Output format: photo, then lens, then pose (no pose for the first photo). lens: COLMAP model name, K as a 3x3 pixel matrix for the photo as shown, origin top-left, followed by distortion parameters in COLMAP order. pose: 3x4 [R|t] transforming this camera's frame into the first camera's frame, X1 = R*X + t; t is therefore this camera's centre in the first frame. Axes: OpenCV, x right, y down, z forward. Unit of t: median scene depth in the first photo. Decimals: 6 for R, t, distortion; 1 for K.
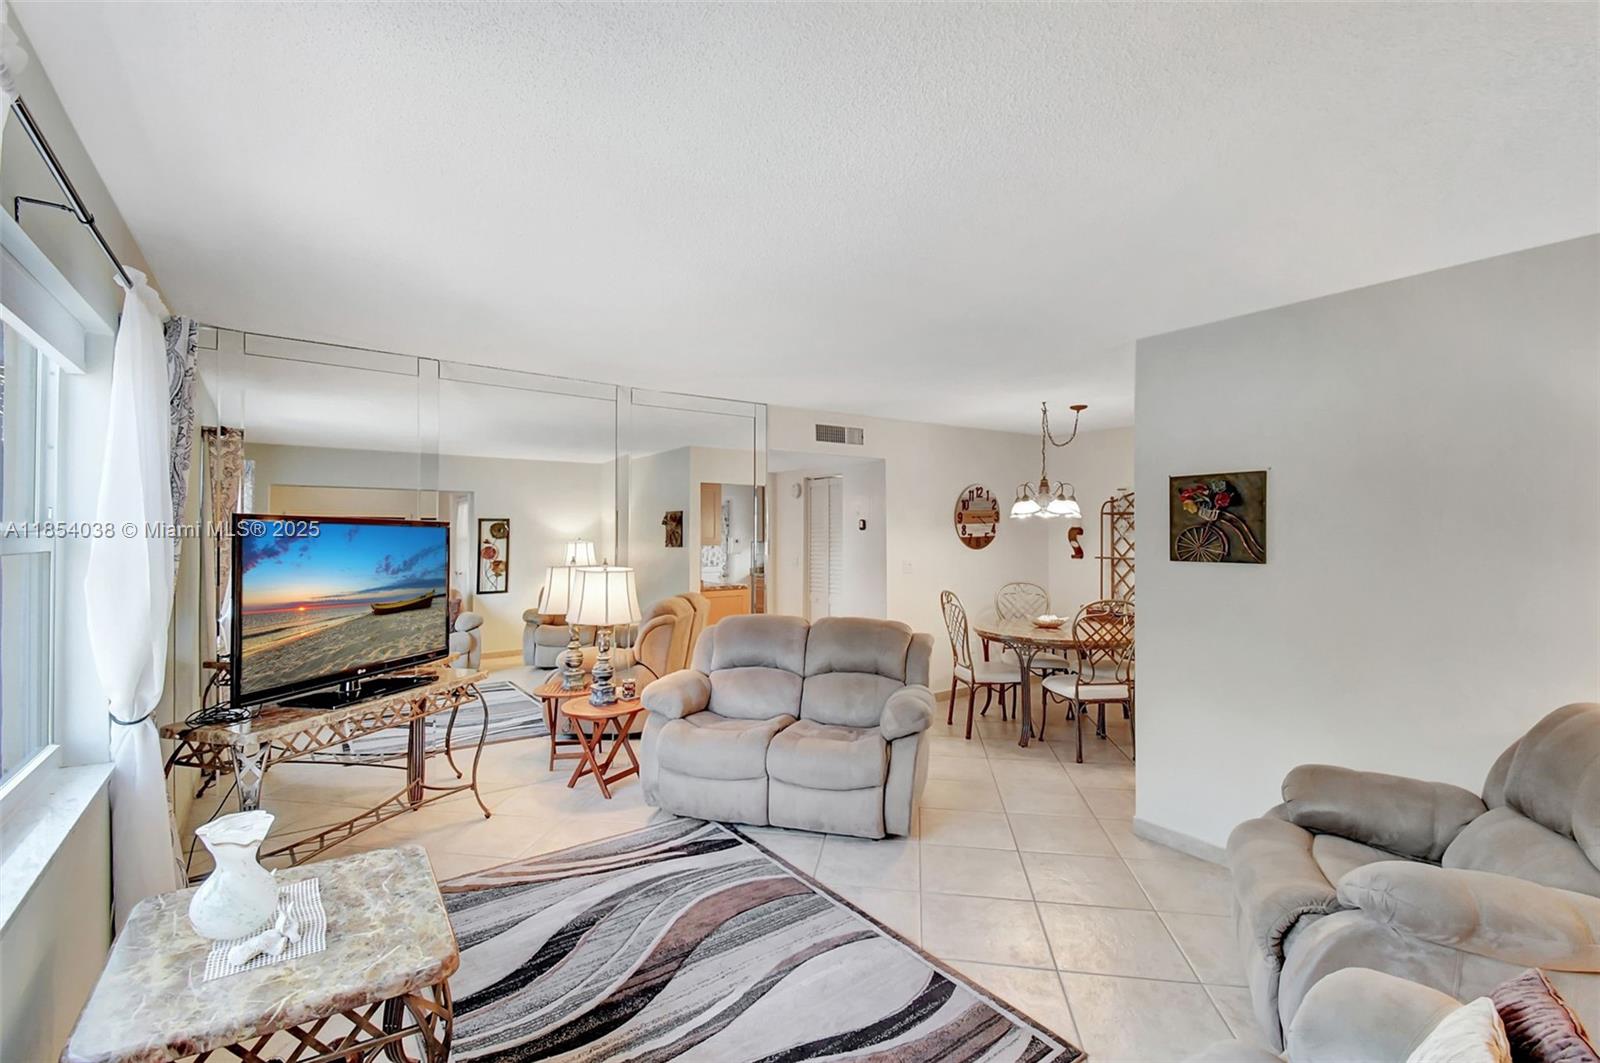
lens RADIAL K [[707.9, 0, 813.8], [0, 707.9, 526.9], [0, 0, 1]] dist [0.032180, -0.020543]
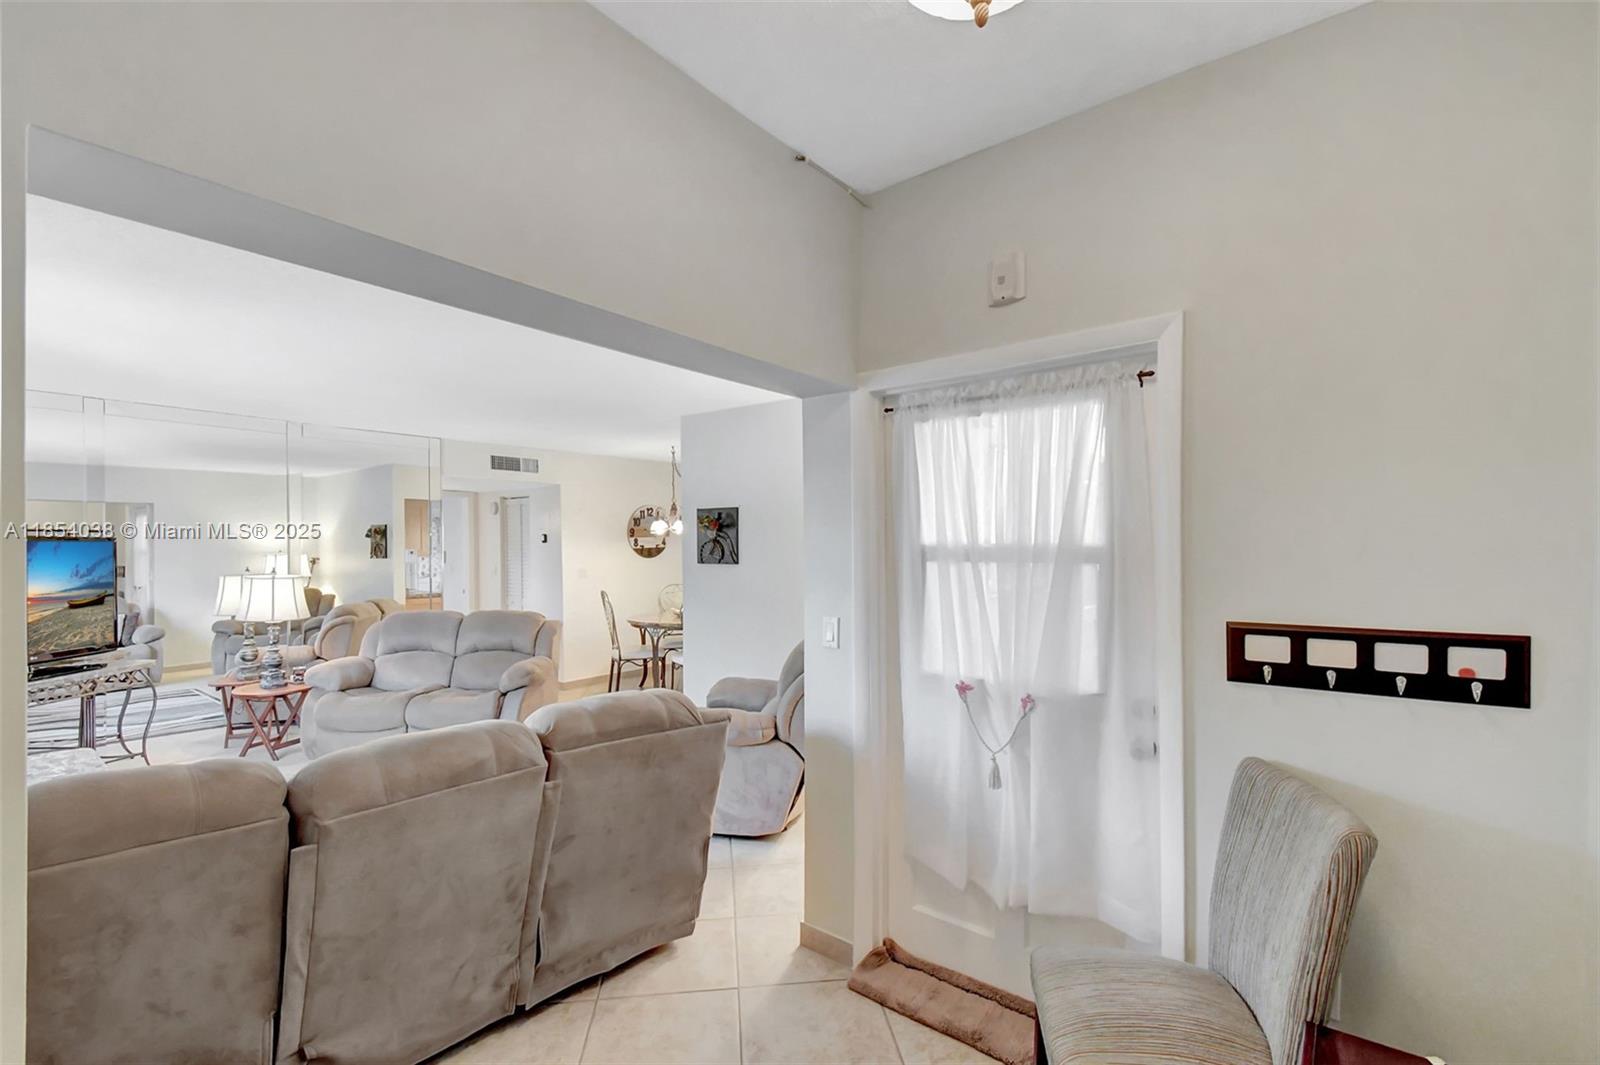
lens RADIAL K [[713.4, 0, 806.1], [0, 713.4, 549.6], [0, 0, 1]] dist [0.044512, -0.031923]
pose [[0.961280, -0.003935, 0.275546, 0.219378], [-0.000667, 0.999862, 0.016606, -0.005940], [-0.275573, -0.016147, 0.961144, -0.399948]]
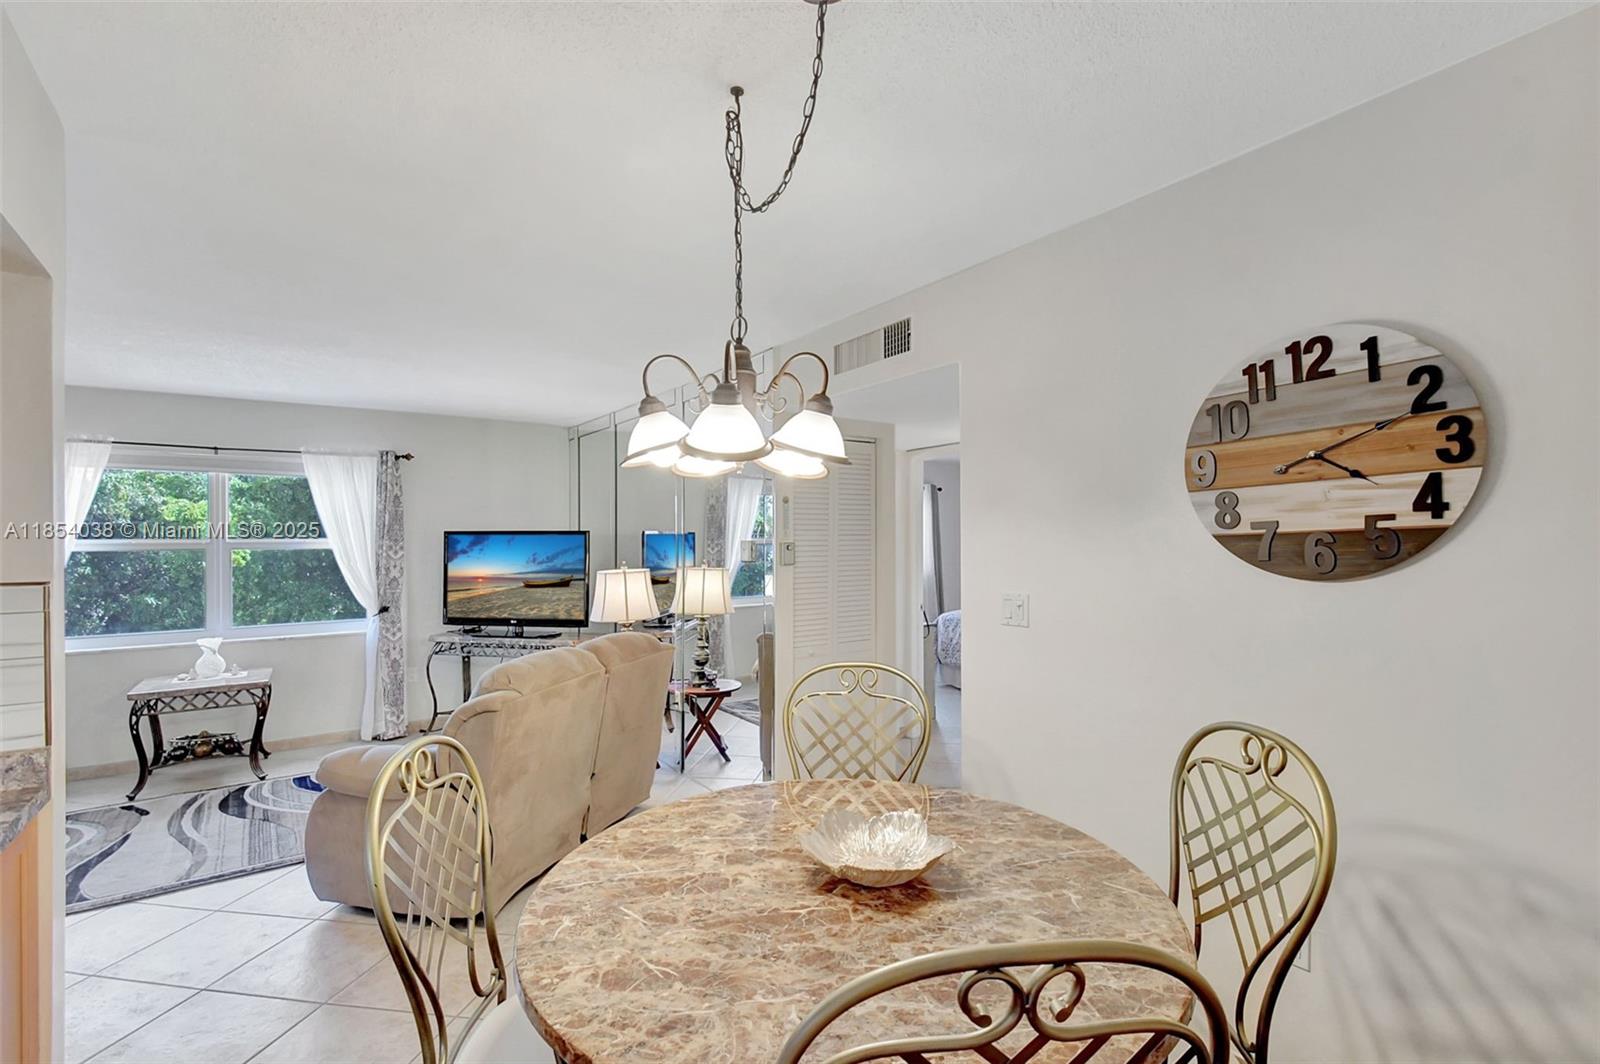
lens RADIAL K [[714.9, 0, 794.2], [0, 714.9, 525.3], [0, 0, 1]] dist [0.034109, -0.021289]
pose [[-0.031791, -0.020690, -0.999280, 0.727080], [0.023701, 0.999489, -0.021448, 0.018355], [0.999214, -0.024366, -0.031284, 1.189868]]
